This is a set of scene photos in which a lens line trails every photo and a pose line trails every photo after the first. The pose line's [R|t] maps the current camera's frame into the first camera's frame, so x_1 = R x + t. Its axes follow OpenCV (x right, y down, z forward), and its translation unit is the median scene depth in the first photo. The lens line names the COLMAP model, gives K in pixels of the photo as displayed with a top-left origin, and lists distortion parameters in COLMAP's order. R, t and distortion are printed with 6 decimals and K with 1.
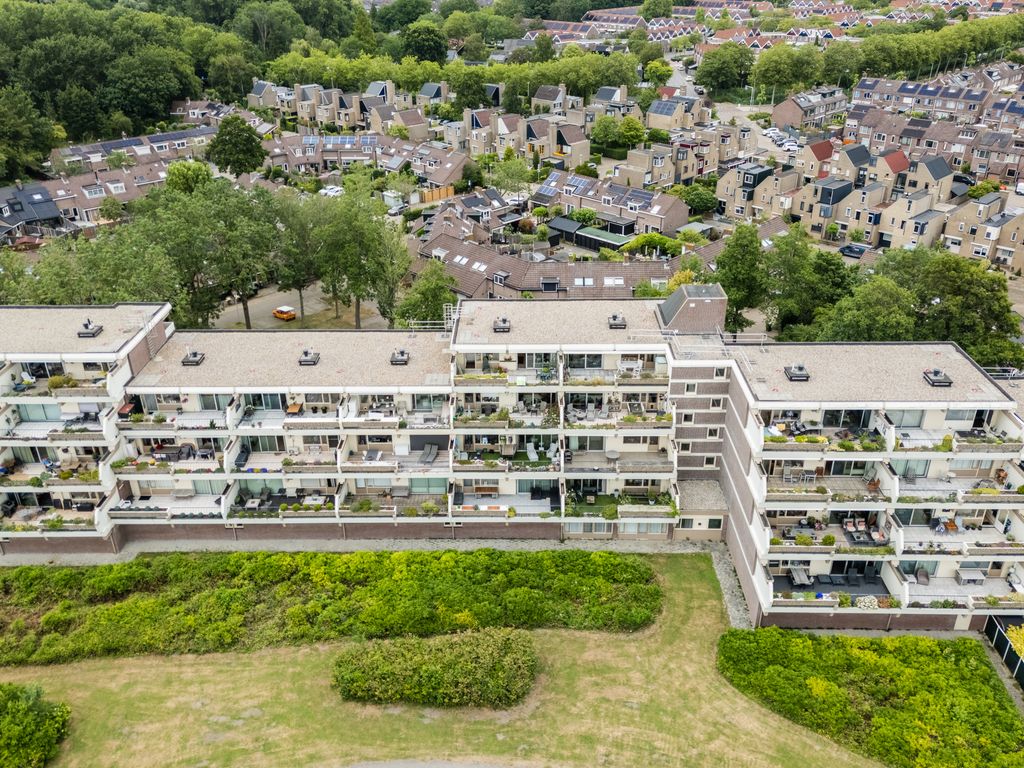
lens RADIAL K [[864.8, 0, 512.0], [0, 864.8, 384.0], [0, 0, 1]] dist [0.059590, -0.060279]
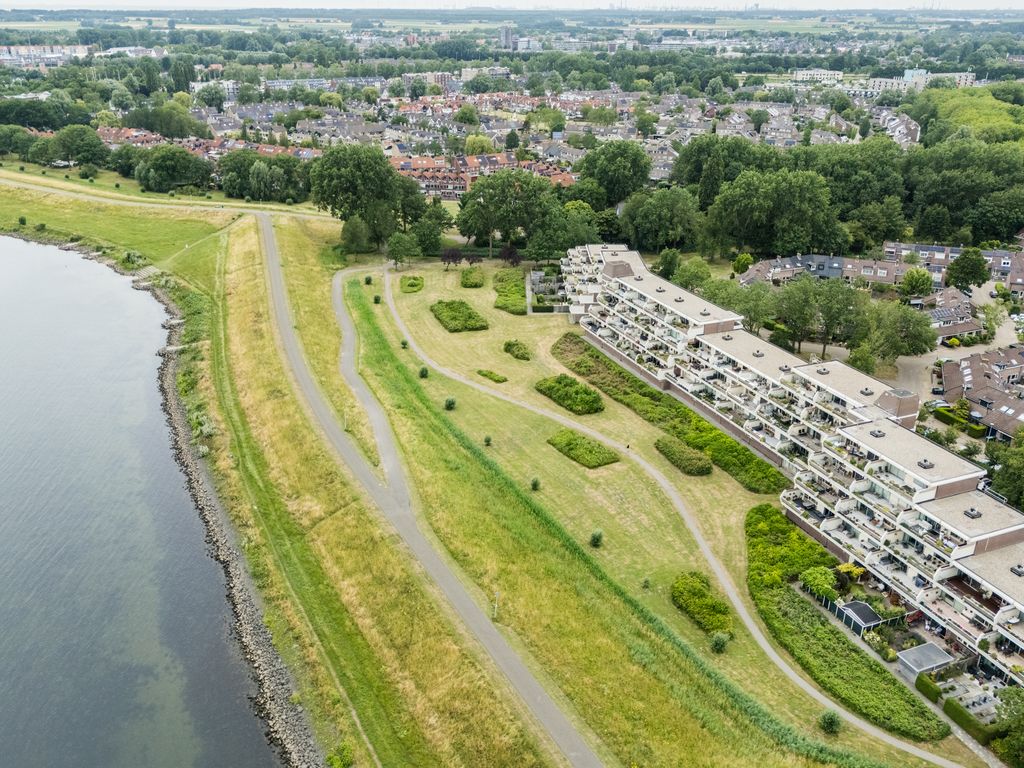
lens RADIAL K [[864.8, 0, 512.0], [0, 864.8, 384.0], [0, 0, 1]] dist [0.059590, -0.060279]
pose [[0.400751, 0.378065, -0.834545, 1.507834], [-0.430459, 0.881788, 0.192759, -0.128442], [0.808767, 0.281989, 0.516118, -0.708095]]
